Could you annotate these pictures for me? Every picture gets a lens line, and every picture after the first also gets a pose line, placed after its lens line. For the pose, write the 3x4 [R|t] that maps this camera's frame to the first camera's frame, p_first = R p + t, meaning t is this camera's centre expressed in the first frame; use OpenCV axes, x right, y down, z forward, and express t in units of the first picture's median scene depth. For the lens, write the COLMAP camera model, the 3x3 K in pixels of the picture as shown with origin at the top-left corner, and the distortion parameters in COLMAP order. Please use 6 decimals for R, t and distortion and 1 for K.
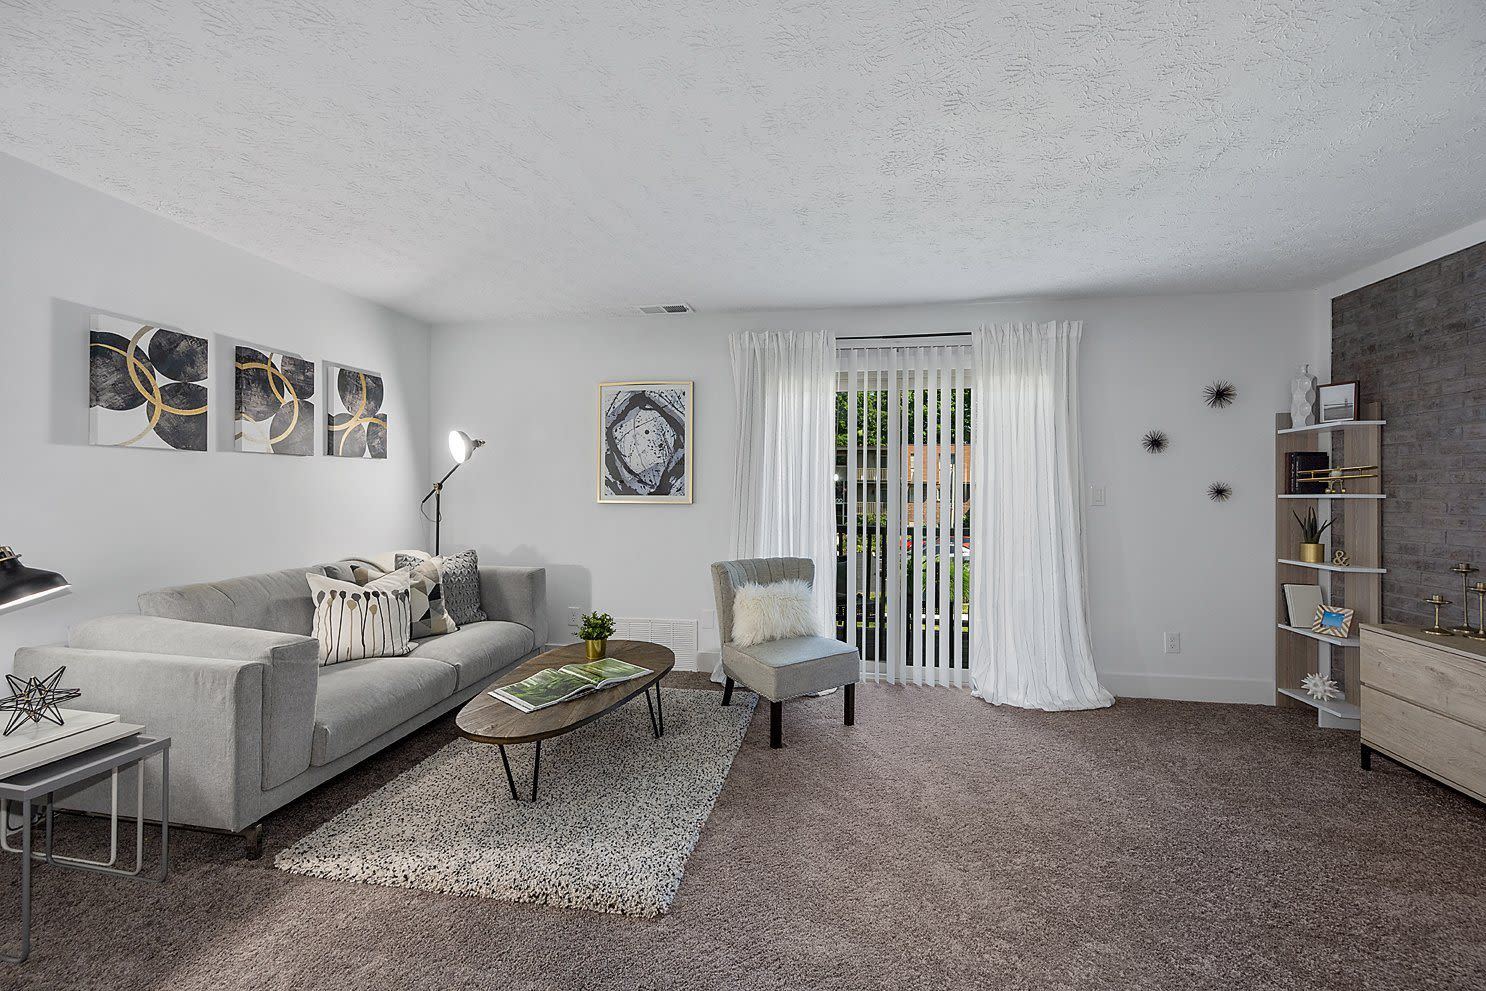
lens RADIAL K [[591.5, 0, 739.4], [0, 591.5, 487.6], [0, 0, 1]] dist [0.000654, 0.000108]
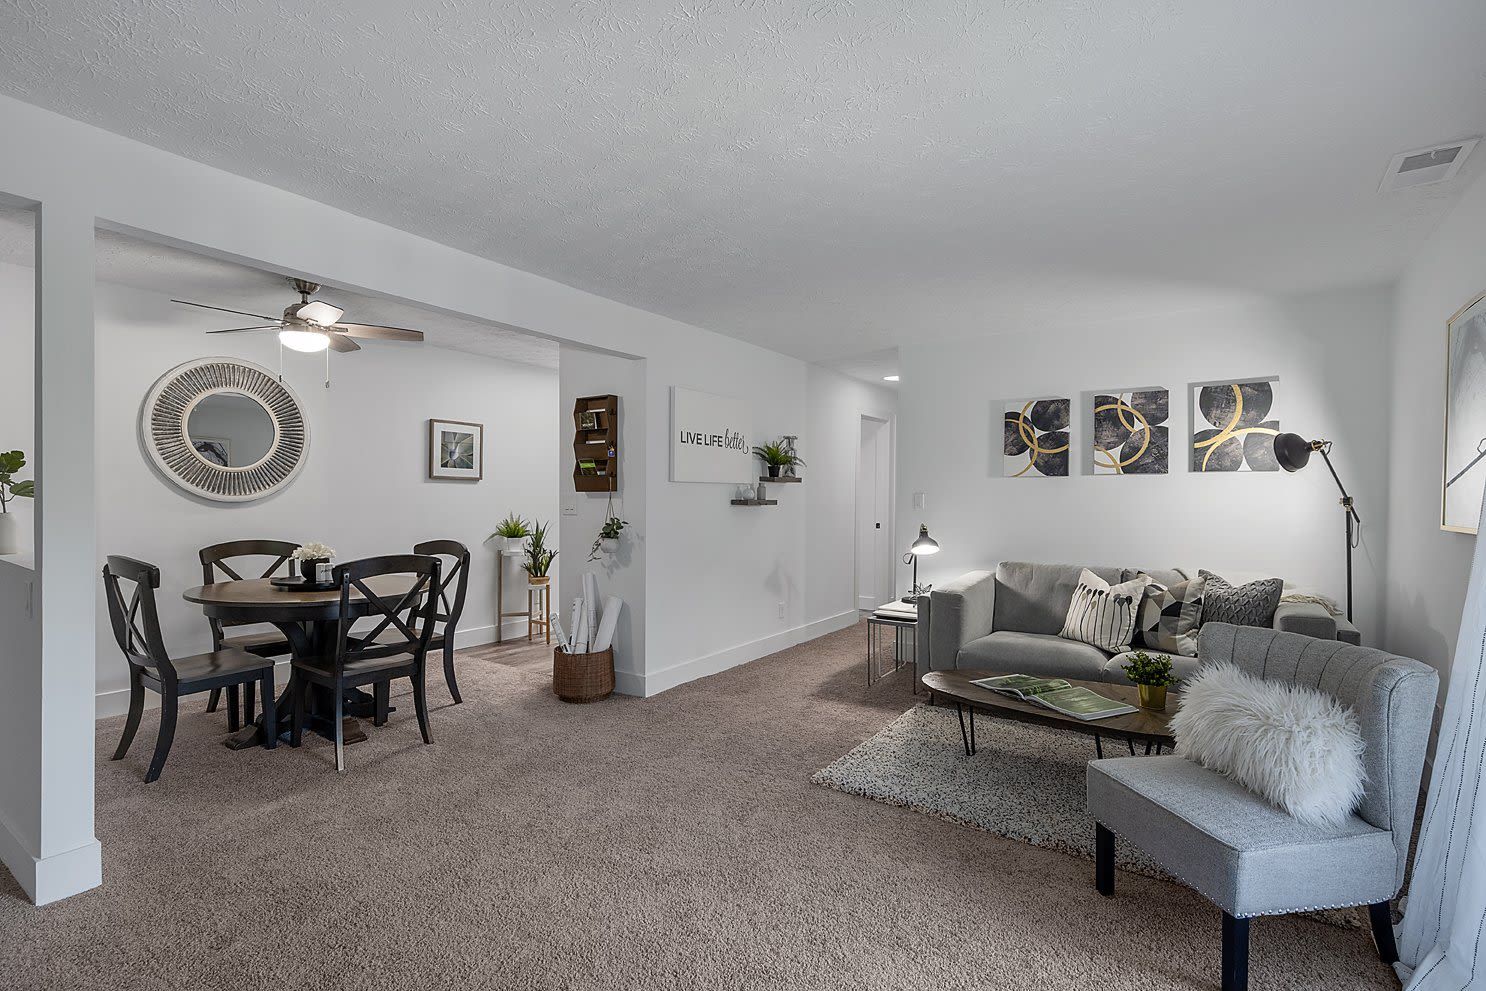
lens RADIAL K [[692.4, 0, 743.0], [0, 692.4, 495.5], [0, 0, 1]] dist [0.000900, 0.000111]
pose [[-0.414183, -0.009248, -0.910147, 0.909825], [-0.007628, 0.999949, -0.006689, 0.003645], [0.910162, 0.004172, -0.414232, 0.918626]]
